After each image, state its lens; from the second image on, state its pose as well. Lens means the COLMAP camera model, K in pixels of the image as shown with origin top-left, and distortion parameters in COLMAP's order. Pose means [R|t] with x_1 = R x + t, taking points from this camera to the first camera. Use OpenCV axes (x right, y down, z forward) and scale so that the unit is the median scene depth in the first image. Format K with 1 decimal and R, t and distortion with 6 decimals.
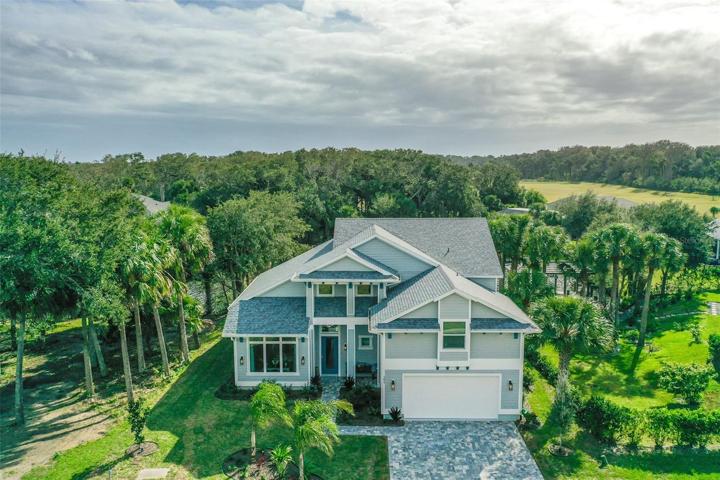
lens RADIAL K [[579.9, 0, 360.3], [0, 579.9, 237.0], [0, 0, 1]] dist [0.000112, 0.003931]
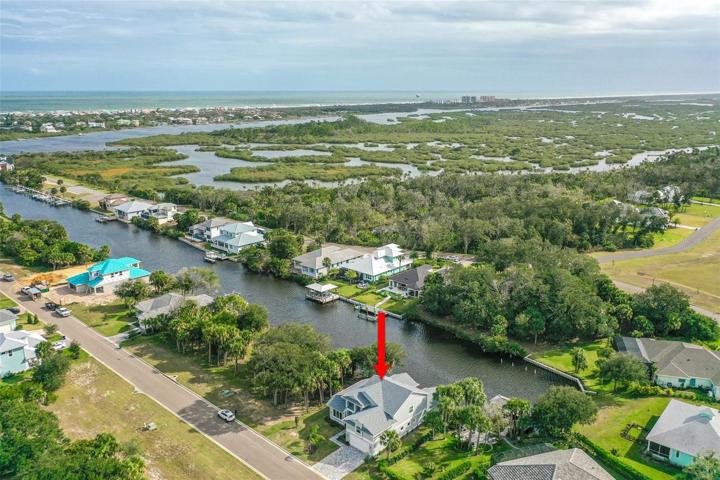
lens RADIAL K [[596.6, 0, 360.0], [0, 596.6, 240.0], [0, 0, 1]] dist [0.003915, 0.005133]
pose [[0.735221, 0.171827, -0.655687, 2.291391], [-0.081043, 0.982681, 0.166644, -1.548070], [0.672965, -0.069381, 0.736413, -1.626402]]
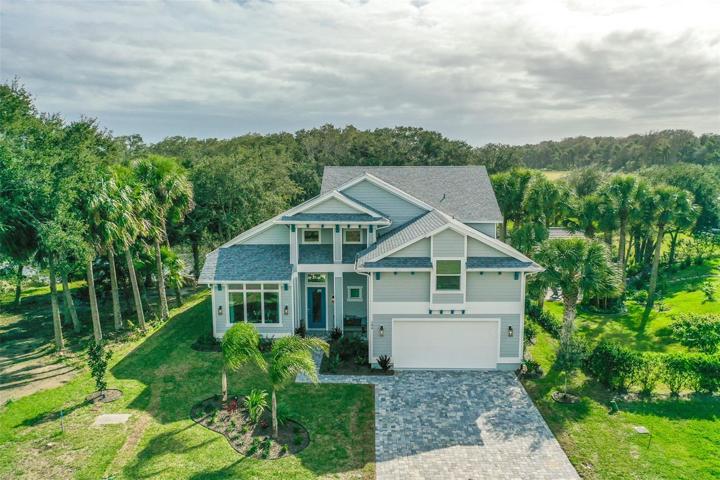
lens RADIAL K [[572.6, 0, 360.0], [0, 572.6, 240.0], [0, 0, 1]] dist [0.002148, -0.000430]
pose [[0.999965, -0.000909, -0.008335, 0.027692], [0.001016, 0.999917, 0.012825, 0.092759], [0.008322, -0.012833, 0.999883, 0.091456]]
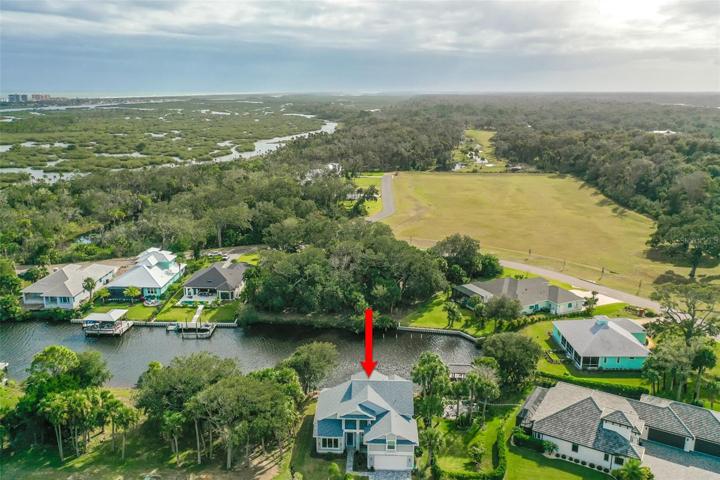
lens RADIAL K [[596.6, 0, 360.0], [0, 596.6, 240.0], [0, 0, 1]] dist [0.003915, 0.005133]
pose [[0.999642, 0.015289, -0.021978, 0.044624], [-0.012319, 0.991511, 0.129440, -1.199685], [0.023770, -0.129123, 0.991344, -1.825837]]
